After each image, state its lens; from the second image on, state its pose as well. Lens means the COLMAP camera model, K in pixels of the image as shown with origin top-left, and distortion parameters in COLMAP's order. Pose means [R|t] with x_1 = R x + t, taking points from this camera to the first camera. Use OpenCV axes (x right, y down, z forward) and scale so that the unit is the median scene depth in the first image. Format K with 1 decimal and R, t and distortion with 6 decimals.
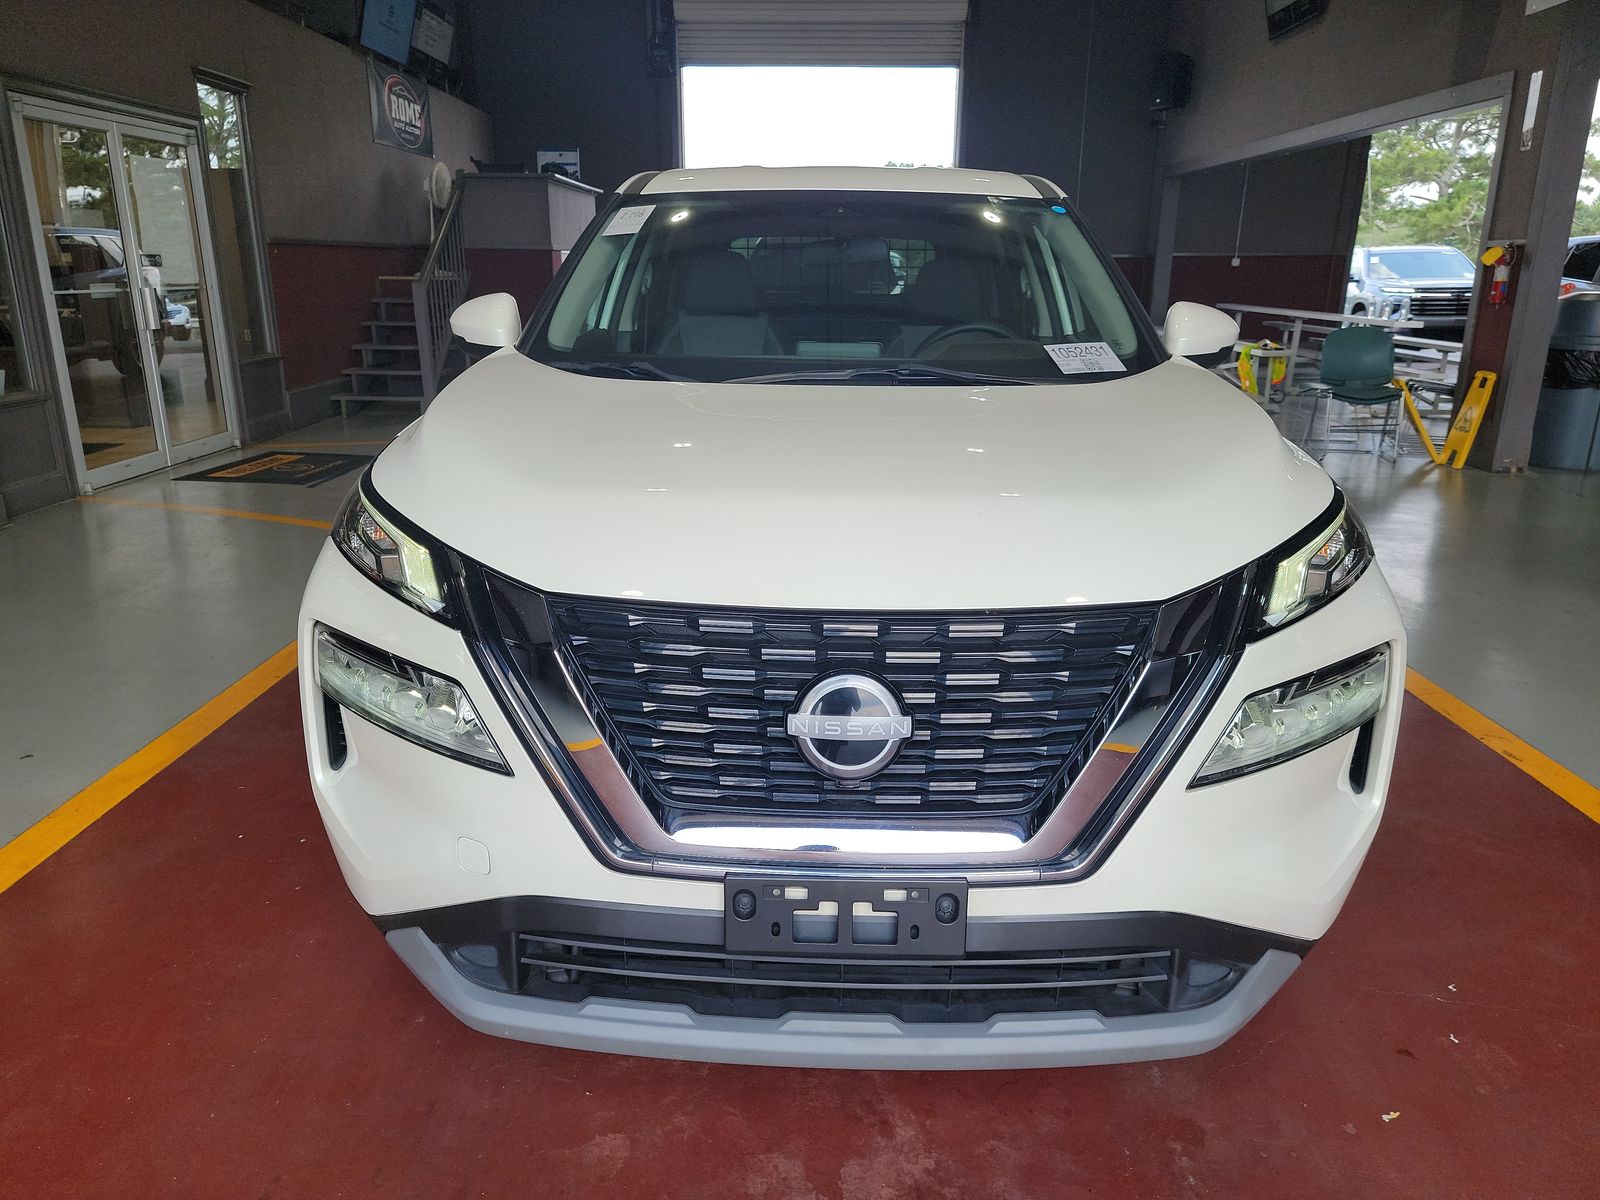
lens RADIAL K [[1147.9, 0, 793.0], [0, 1147.9, 603.4], [0, 0, 1]] dist [0.040151, -0.038306]
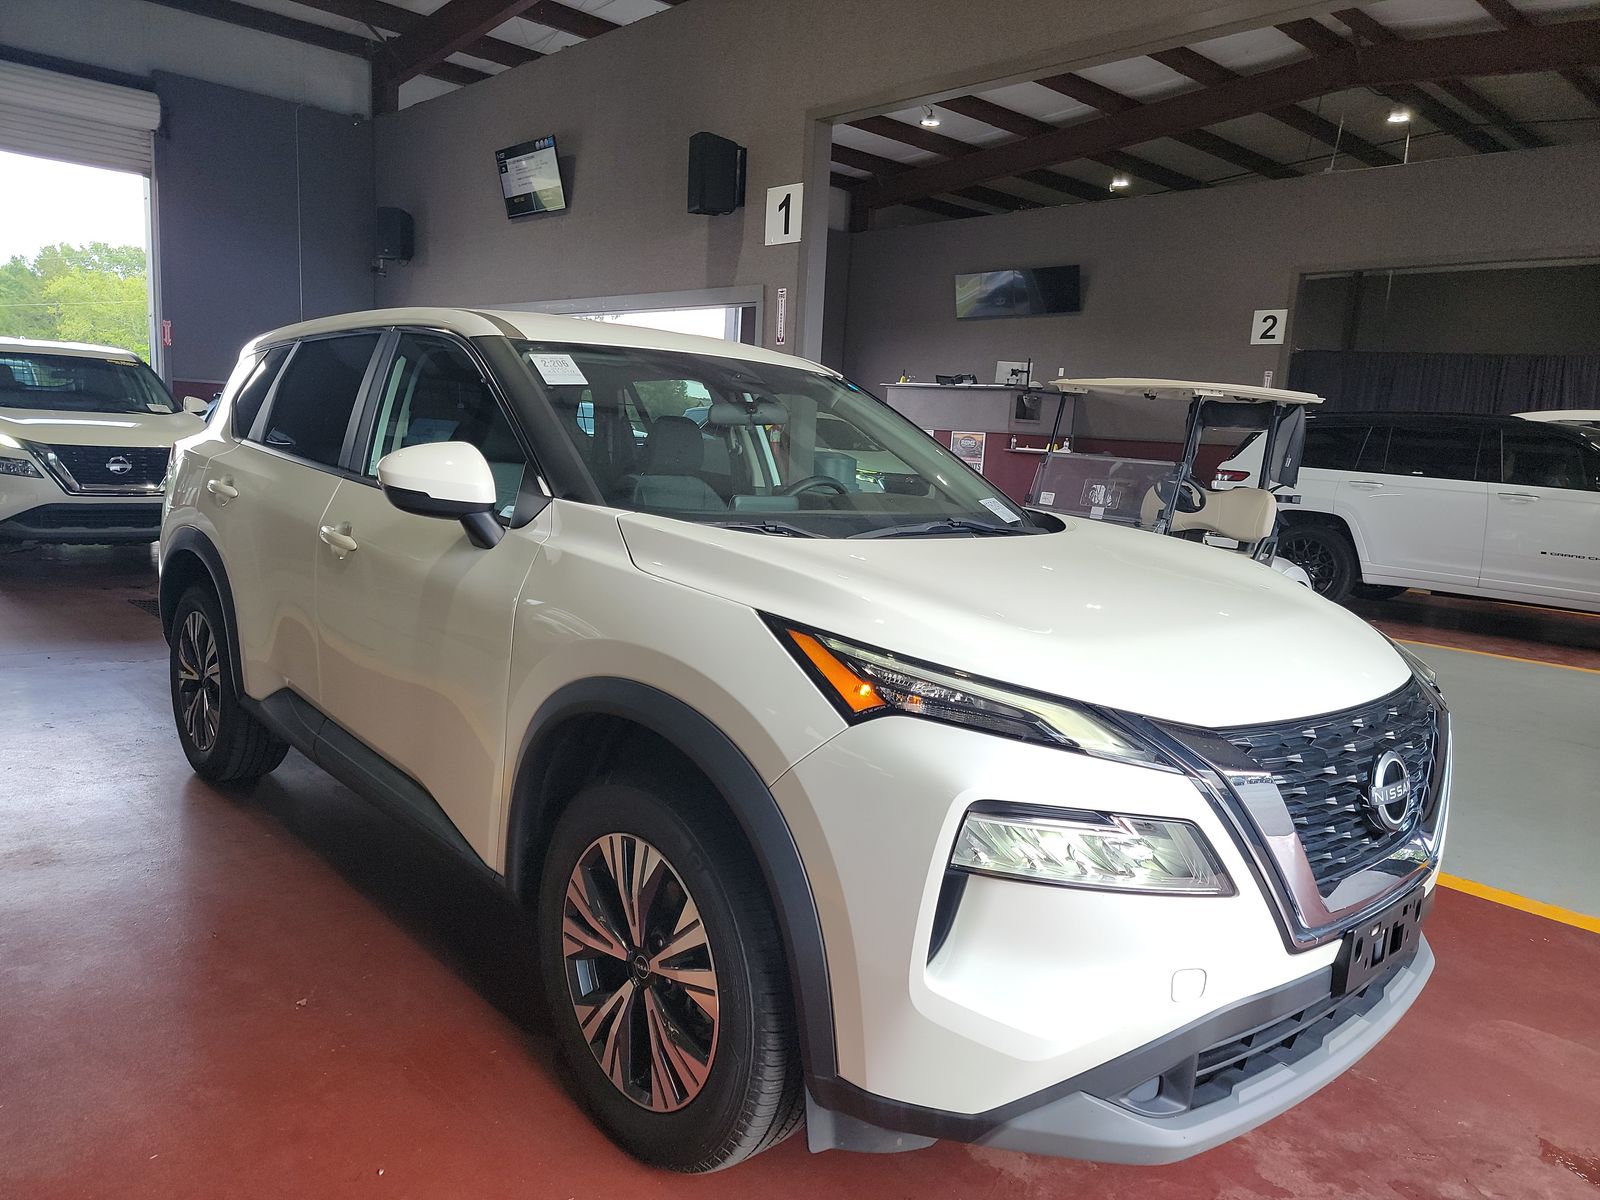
lens RADIAL K [[1147.9, 0, 797.3], [0, 1147.9, 606.7], [0, 0, 1]] dist [0.040151, -0.038306]
pose [[0.714858, -0.062930, 0.696433, -0.215578], [0.138638, 0.988927, -0.052947, -0.020844], [-0.685389, 0.134402, 0.715666, 0.074679]]
